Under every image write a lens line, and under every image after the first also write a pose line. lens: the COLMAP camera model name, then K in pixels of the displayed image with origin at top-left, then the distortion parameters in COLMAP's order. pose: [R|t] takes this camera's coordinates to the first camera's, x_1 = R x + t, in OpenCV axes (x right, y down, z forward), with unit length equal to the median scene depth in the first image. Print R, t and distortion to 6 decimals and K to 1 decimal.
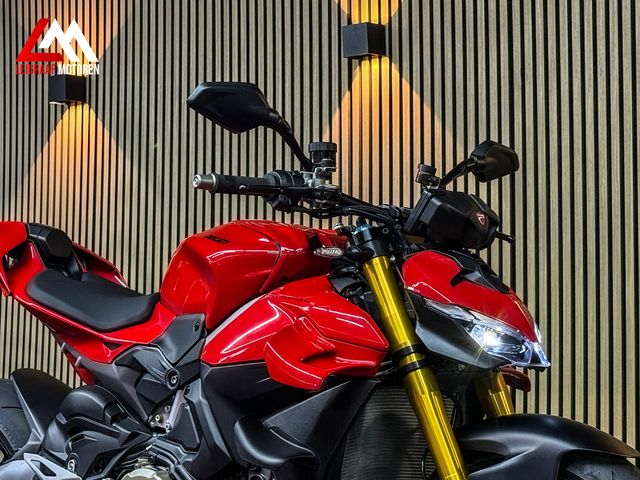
lens RADIAL K [[1347.4, 0, 320.0], [0, 1347.4, 240.0], [0, 0, 1]] dist [0.086701, 0.071615]
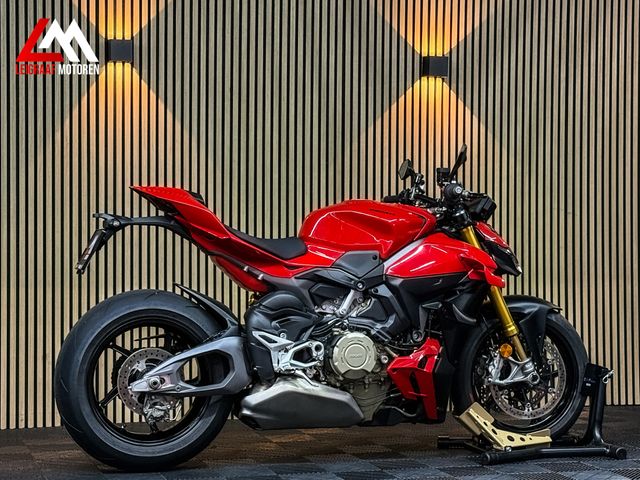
lens RADIAL K [[1347.4, 0, 320.0], [0, 1347.4, 240.0], [0, 0, 1]] dist [0.086701, 0.071615]
pose [[0.577813, -0.003736, 0.816161, -1.048898], [-0.059167, 0.997167, 0.046453, -0.026969], [-0.814022, -0.075131, 0.575955, -0.015400]]
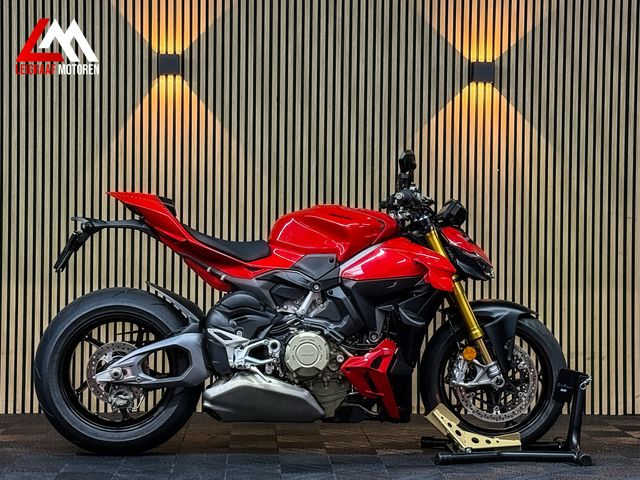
lens RADIAL K [[1347.4, 0, 320.0], [0, 1347.4, 240.0], [0, 0, 1]] dist [0.086701, 0.071615]
pose [[0.753491, 0.002090, 0.657455, -0.873809], [-0.055129, 0.996674, 0.060013, -0.051528], [-0.655143, -0.081464, 0.751100, -0.290913]]
